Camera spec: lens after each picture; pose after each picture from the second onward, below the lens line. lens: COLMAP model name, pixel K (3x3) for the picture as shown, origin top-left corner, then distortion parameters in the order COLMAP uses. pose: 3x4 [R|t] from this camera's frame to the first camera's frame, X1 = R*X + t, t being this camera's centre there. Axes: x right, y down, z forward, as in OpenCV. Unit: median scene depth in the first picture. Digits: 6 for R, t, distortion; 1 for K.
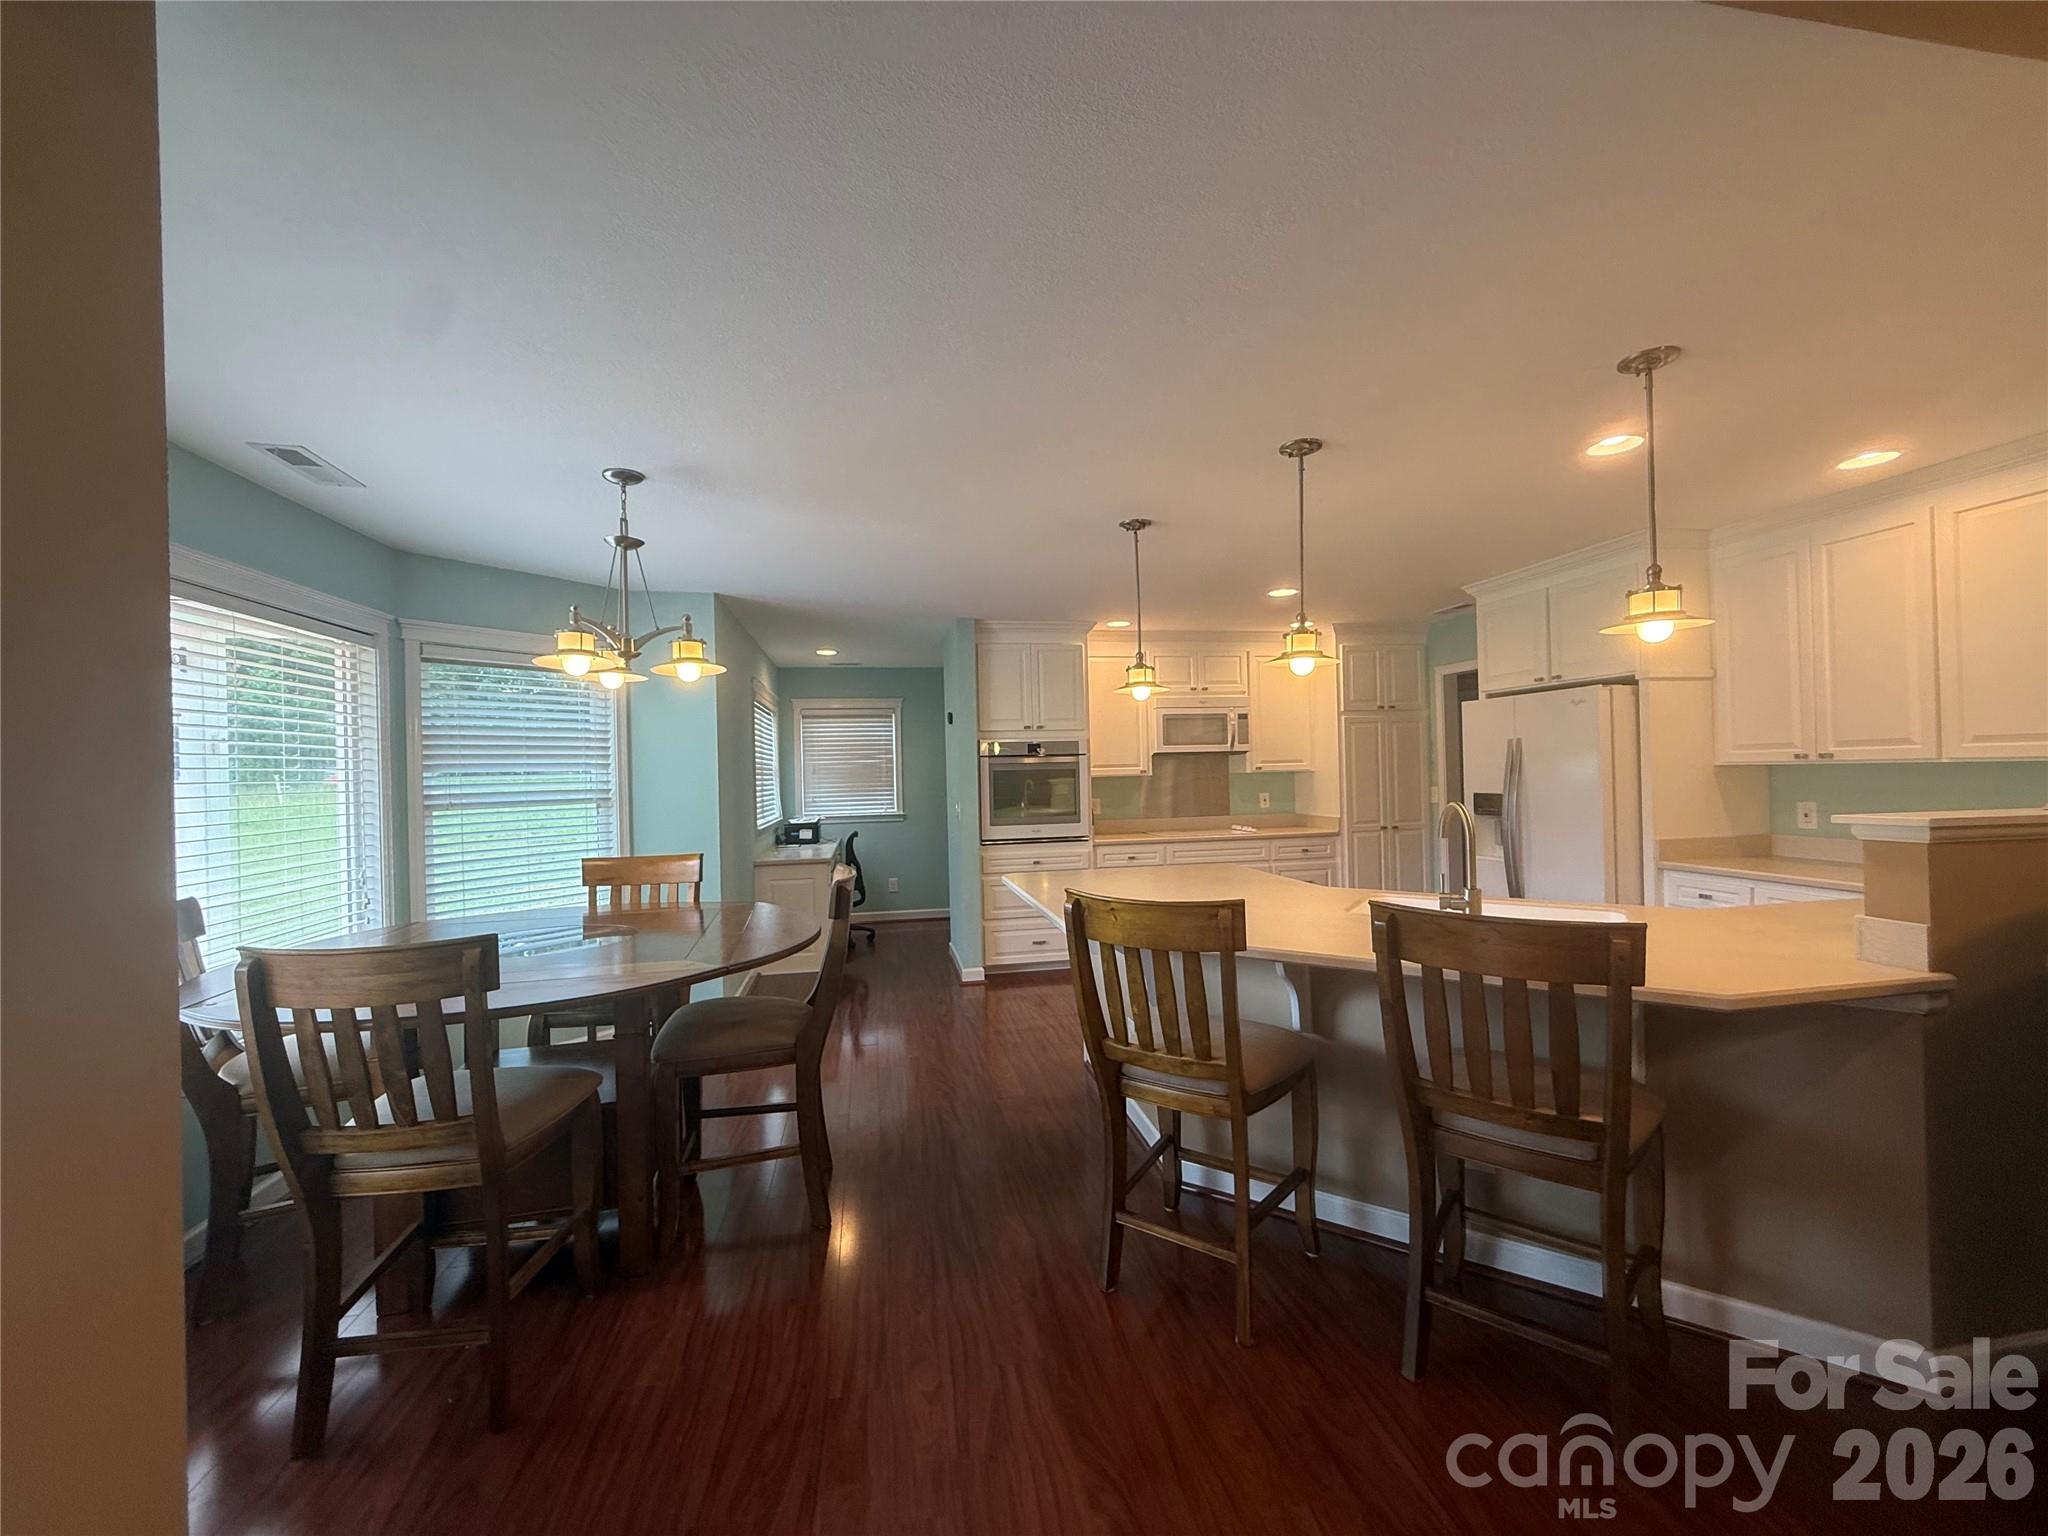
lens RADIAL K [[826.6, 0, 1024.0], [0, 826.6, 768.0], [0, 0, 1]] dist [-0.001351, 0.000246]
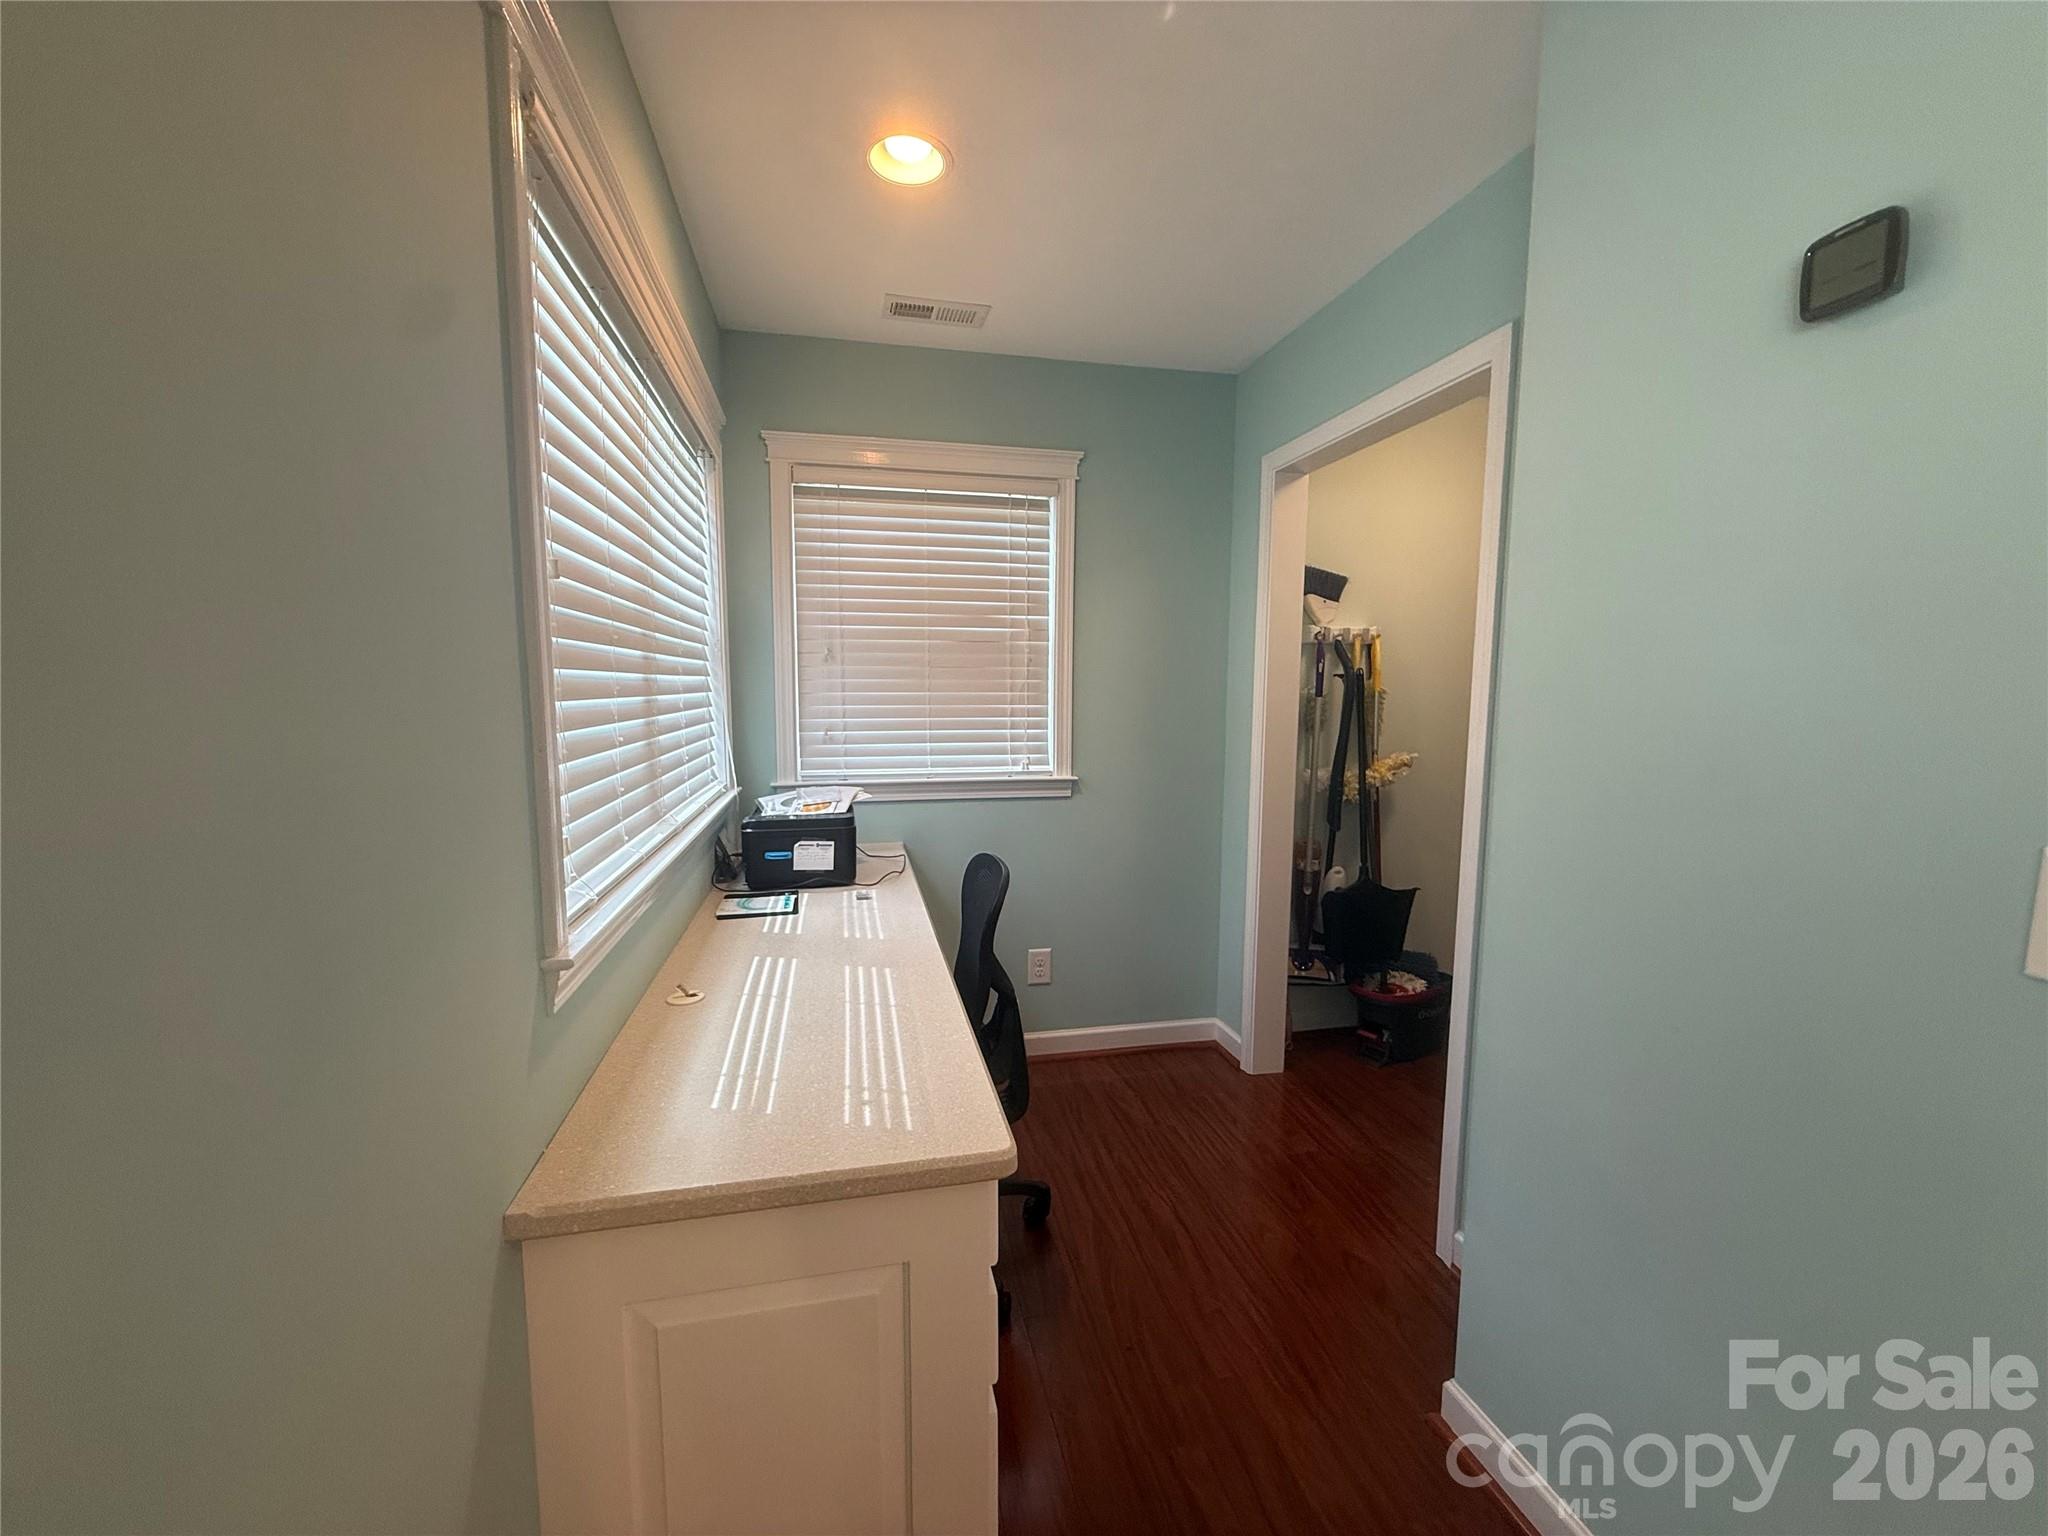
lens RADIAL K [[826.6, 0, 1024.0], [0, 826.6, 768.0], [0, 0, 1]] dist [-0.001351, 0.000246]
pose [[0.998901, 0.026665, 0.038557, -0.236448], [-0.030945, 0.992879, 0.115037, 0.012260], [-0.035215, -0.116104, 0.992613, 0.829924]]
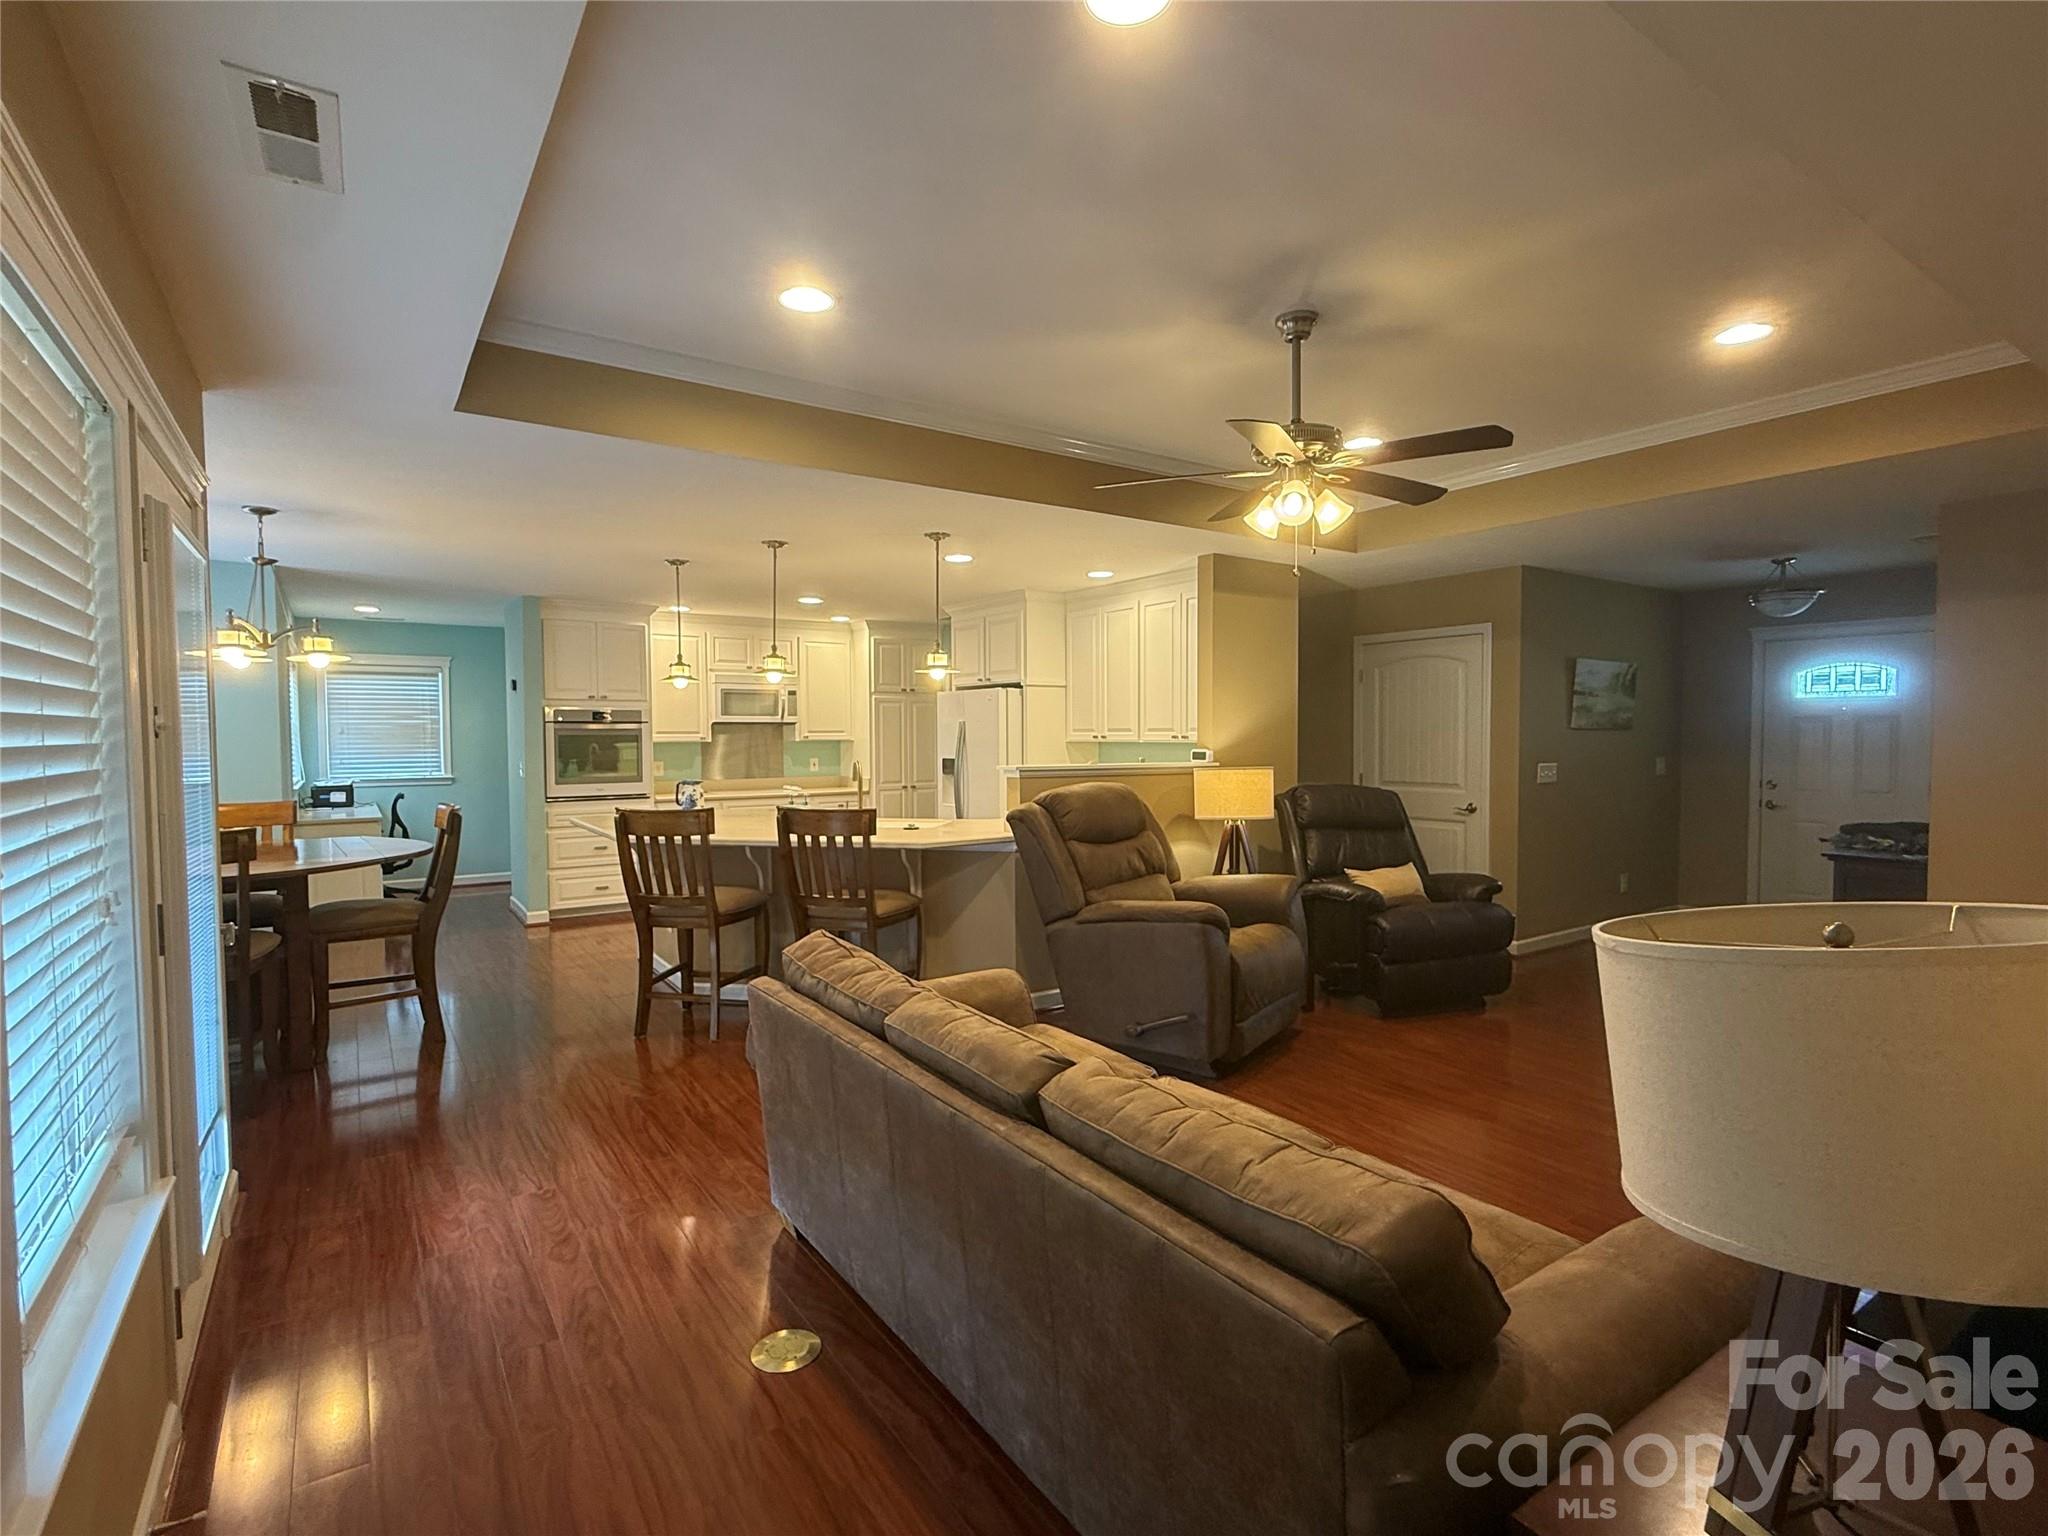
lens RADIAL K [[1020.2, 0, 1024.0], [0, 1020.2, 768.0], [0, 0, 1]] dist [0.017236, 0.000139]
pose [[0.920054, 0.005615, 0.391752, -0.000061], [-0.019397, 0.999324, 0.031233, -0.007305], [-0.391312, -0.036335, 0.919541, -0.476354]]
